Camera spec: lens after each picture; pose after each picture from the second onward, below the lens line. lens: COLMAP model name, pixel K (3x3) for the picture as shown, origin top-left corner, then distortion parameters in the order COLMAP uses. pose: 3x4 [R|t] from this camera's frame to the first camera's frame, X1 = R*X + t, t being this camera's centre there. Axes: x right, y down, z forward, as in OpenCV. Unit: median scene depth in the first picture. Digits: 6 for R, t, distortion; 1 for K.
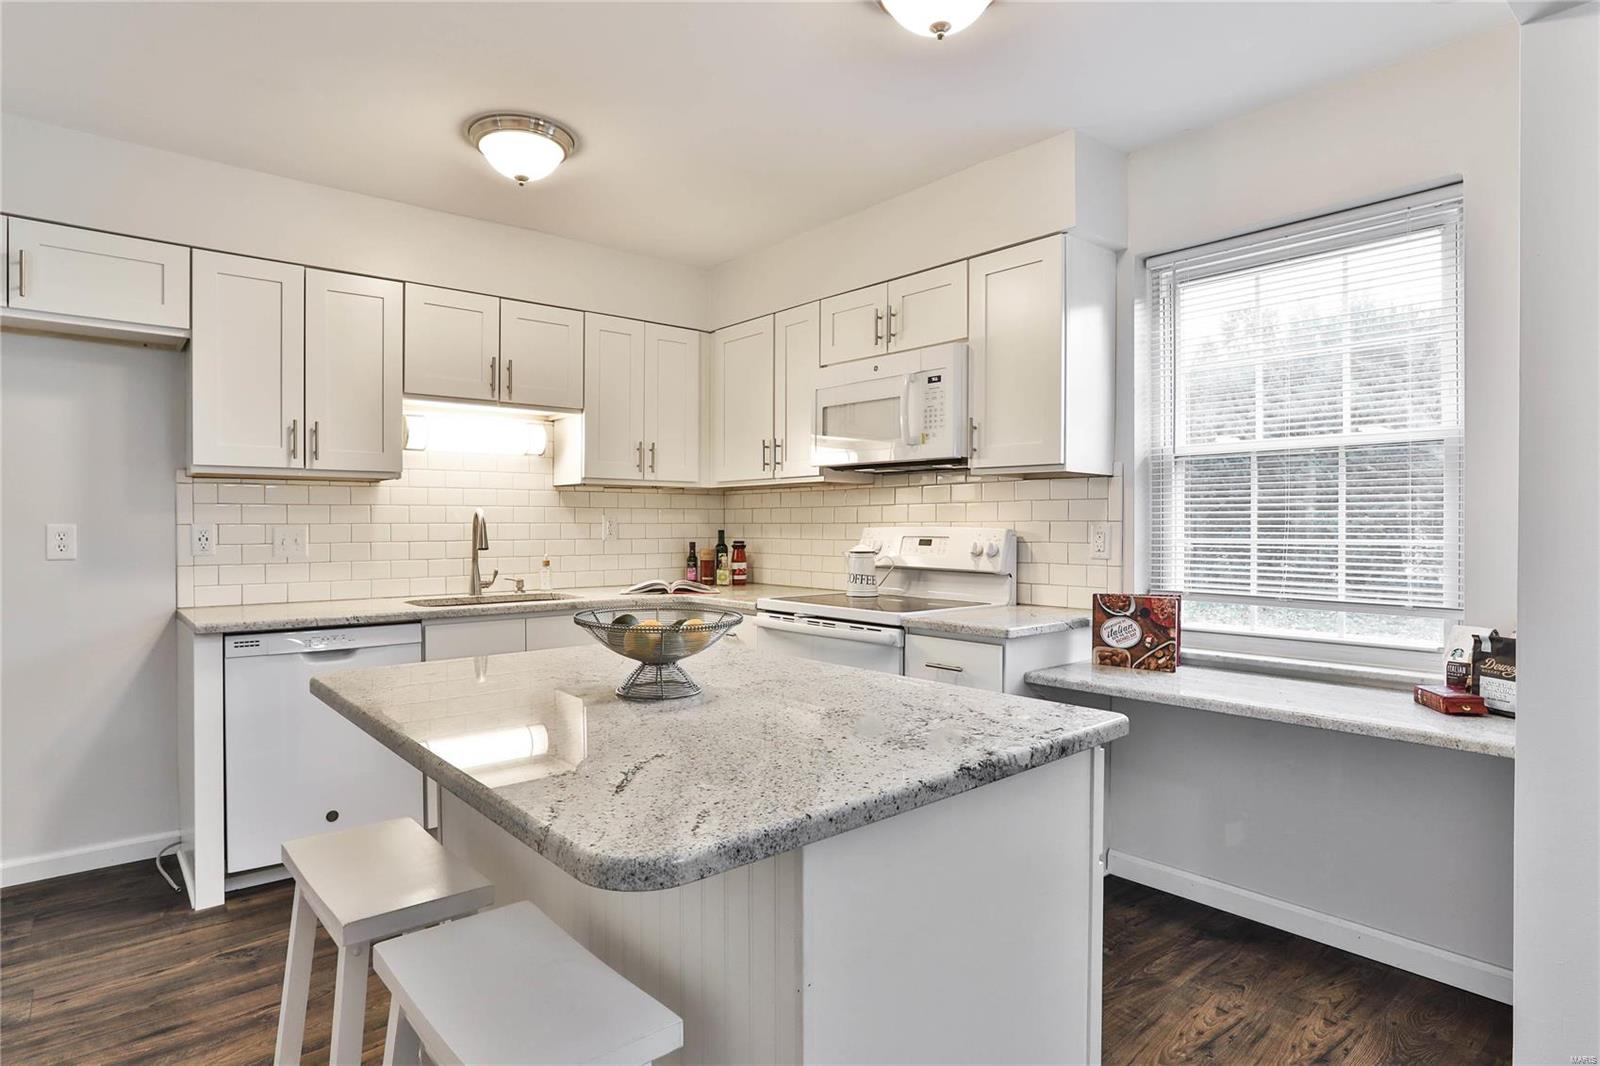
lens RADIAL K [[856.5, 0, 803.2], [0, 856.5, 534.7], [0, 0, 1]] dist [-0.050792, 0.027916]
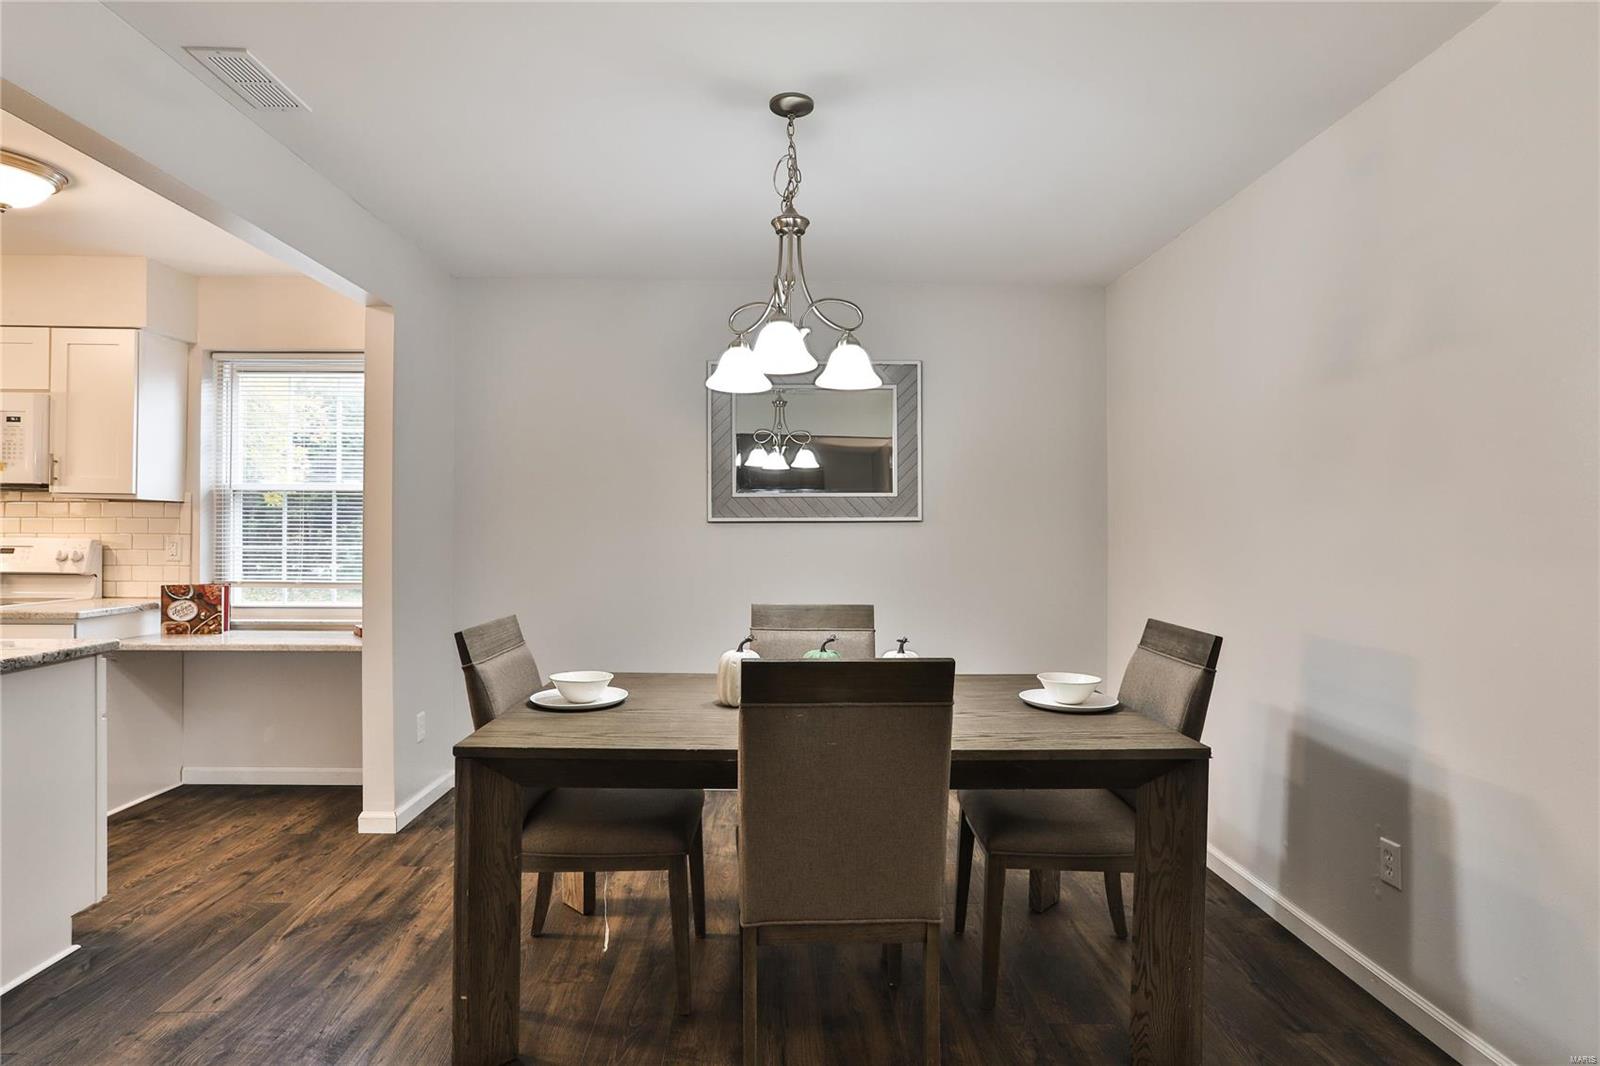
lens RADIAL K [[834.6, 0, 796.9], [0, 834.6, 530.3], [0, 0, 1]] dist [-0.054117, 0.030507]
pose [[0.636210, 0.002294, 0.771513, -0.033255], [0.002746, 0.999983, -0.005238, -0.011151], [-0.771511, 0.005451, 0.636192, -0.601175]]
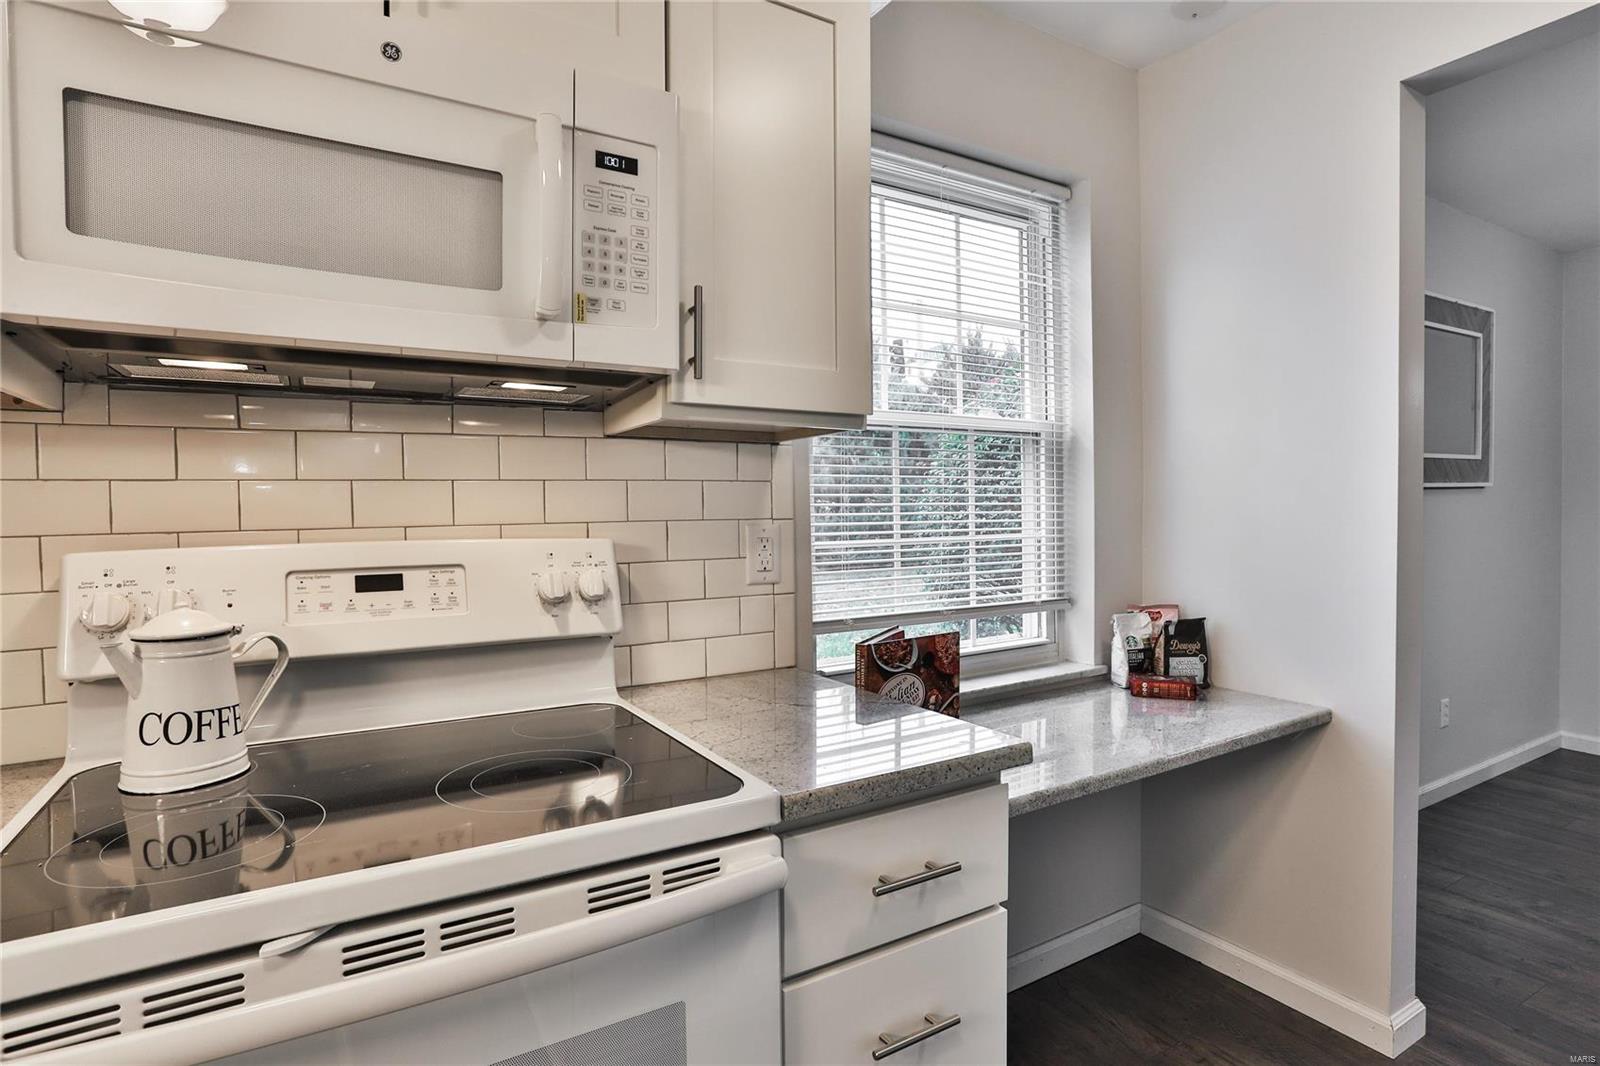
lens RADIAL K [[834.6, 0, 791.3], [0, 834.6, 524.7], [0, 0, 1]] dist [-0.054117, 0.030507]
pose [[0.162224, -0.027269, 0.986377, -0.199639], [0.018475, 0.999527, 0.024594, -0.024082], [-0.986581, 0.014234, 0.162651, 0.826642]]
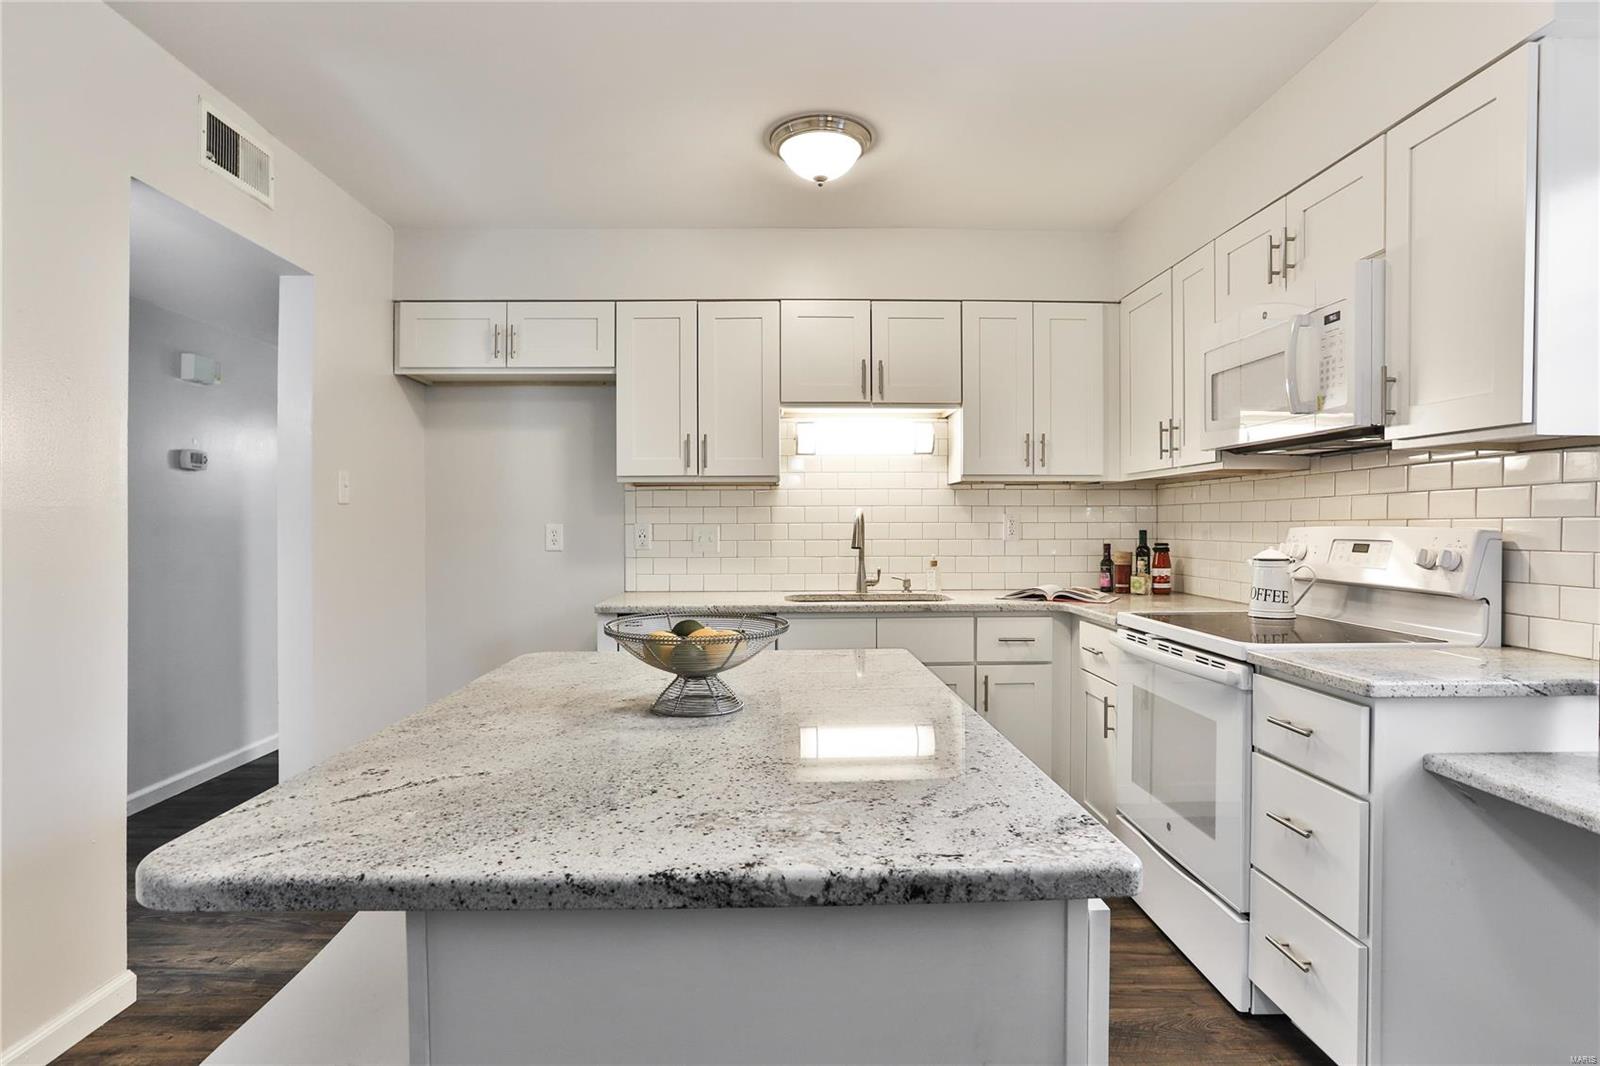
lens RADIAL K [[856.5, 0, 794.9], [0, 856.5, 525.0], [0, 0, 1]] dist [-0.050792, 0.027916]
pose [[0.775631, -0.001333, -0.631185, 0.237649], [-0.004351, 0.999963, -0.007458, -0.003071], [0.631172, 0.008531, 0.775596, 0.172243]]
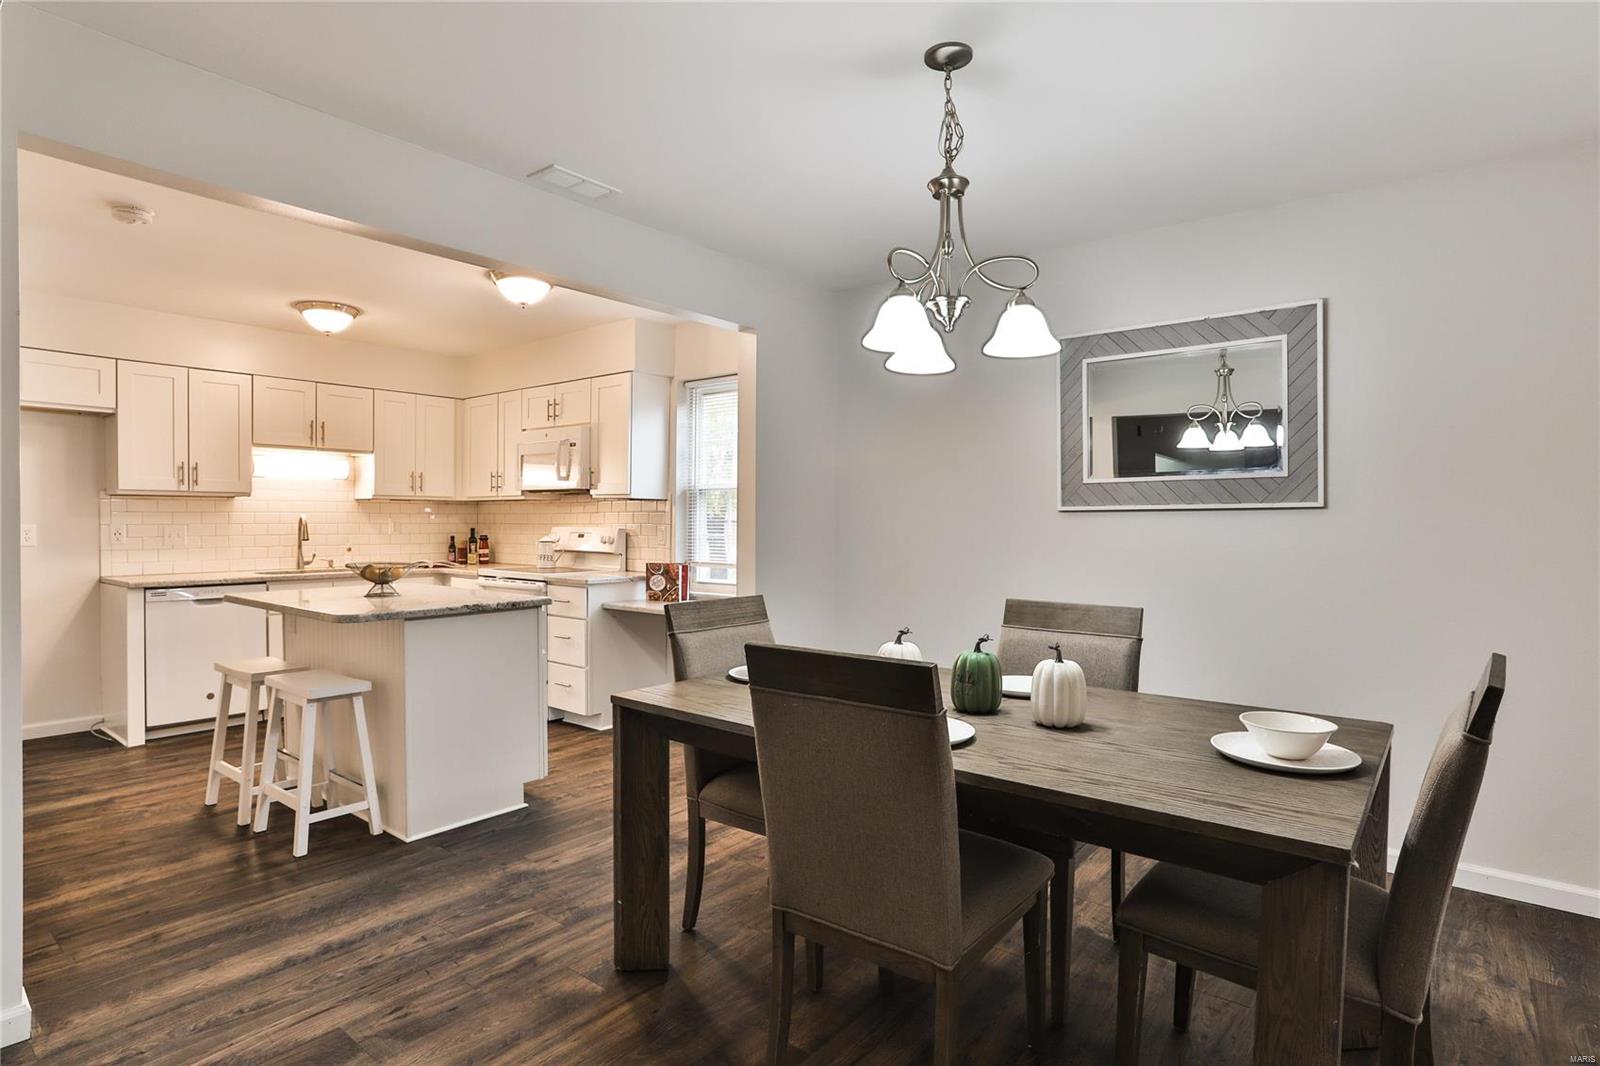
lens RADIAL K [[856.5, 0, 790.0], [0, 856.5, 529.3], [0, 0, 1]] dist [-0.050792, 0.027916]
pose [[0.987164, 0.000821, 0.159708, 0.304065], [-0.000986, 0.999999, 0.000956, -0.006311], [-0.159707, -0.001102, 0.987164, -0.802445]]
